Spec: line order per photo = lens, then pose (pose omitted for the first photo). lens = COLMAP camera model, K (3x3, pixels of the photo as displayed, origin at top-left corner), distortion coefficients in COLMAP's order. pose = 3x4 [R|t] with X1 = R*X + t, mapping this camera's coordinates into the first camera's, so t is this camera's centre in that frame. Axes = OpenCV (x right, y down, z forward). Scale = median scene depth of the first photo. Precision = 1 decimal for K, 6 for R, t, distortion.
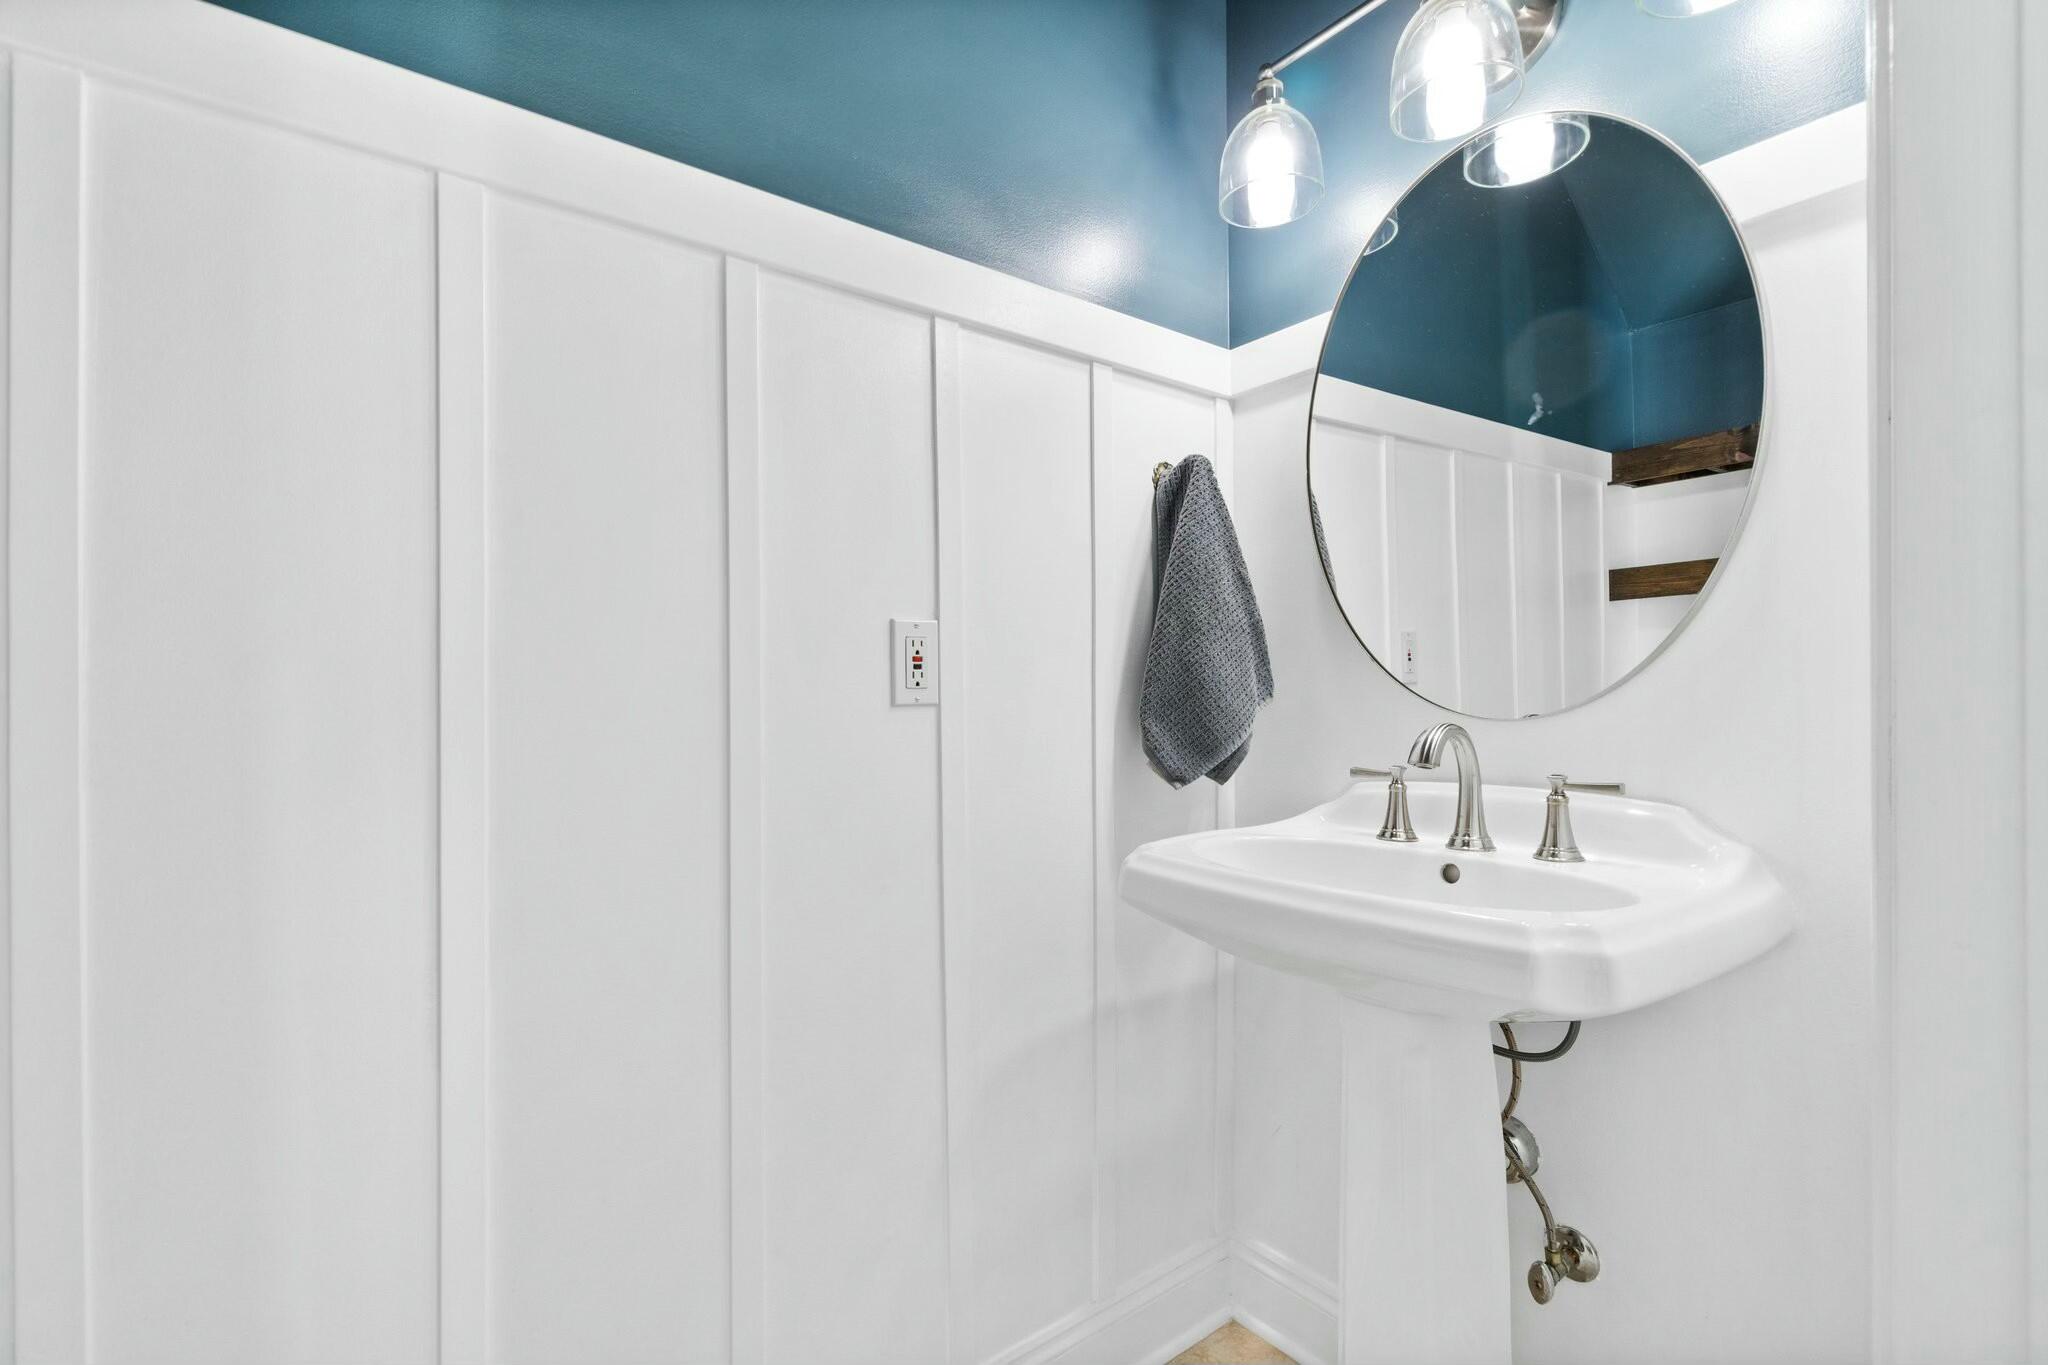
lens RADIAL K [[905.7, 0, 1022.8], [0, 905.7, 676.8], [0, 0, 1]] dist [0.000108, 0.000553]
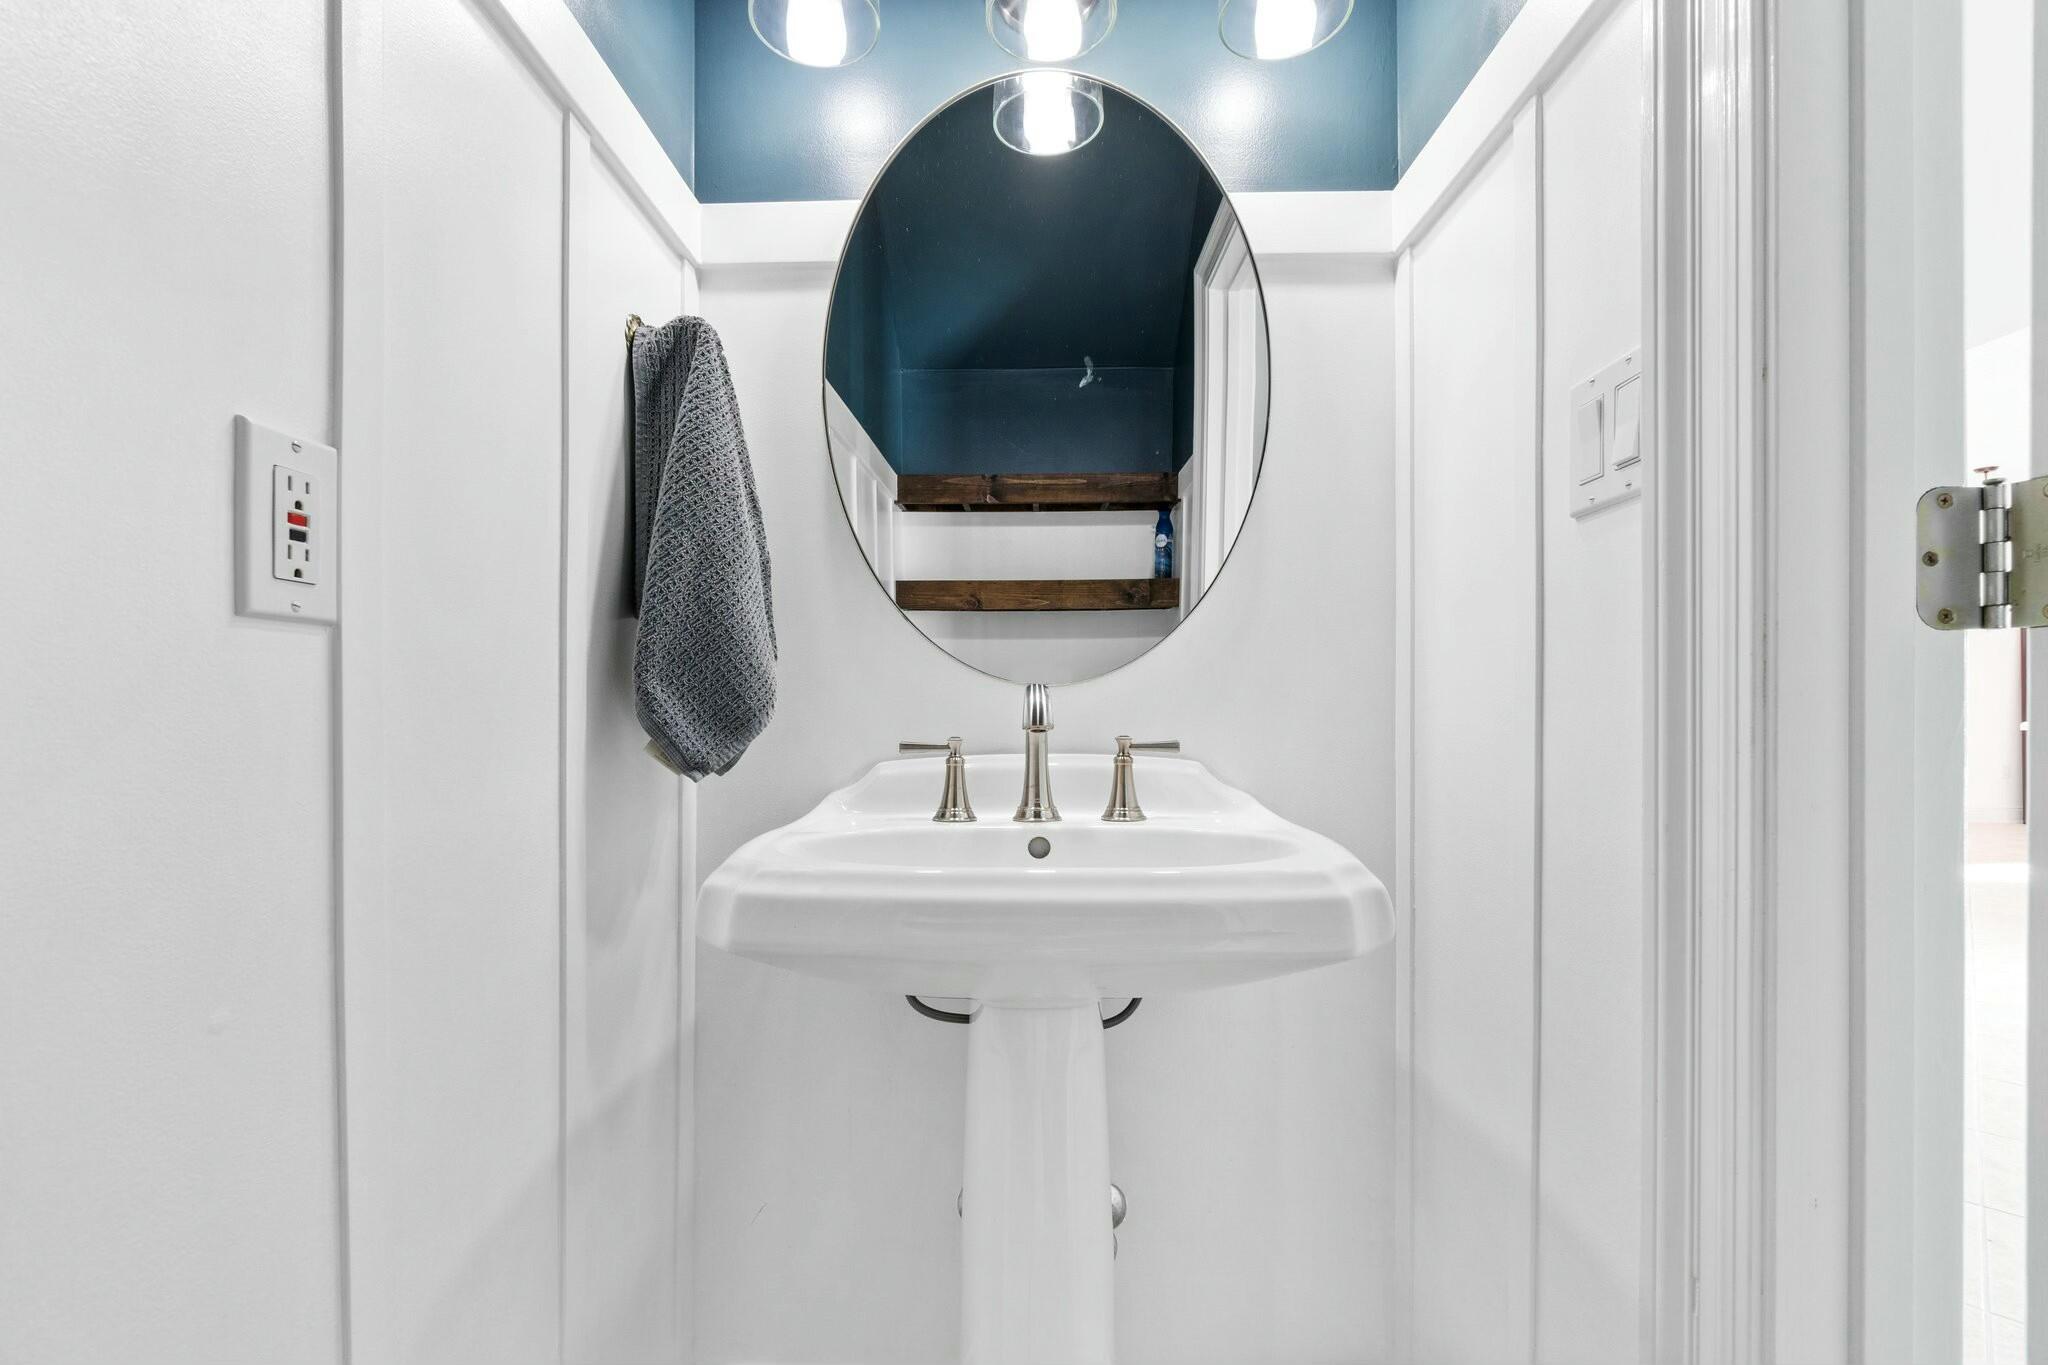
lens RADIAL K [[899.7, 0, 1017.8], [0, 899.7, 700.0], [0, 0, 1]] dist [-0.001226, 0.000651]
pose [[0.631714, 0.014256, 0.775071, -0.233423], [-0.017048, 0.999845, -0.004496, 0.067034], [-0.775014, -0.010374, 0.631859, 0.413748]]
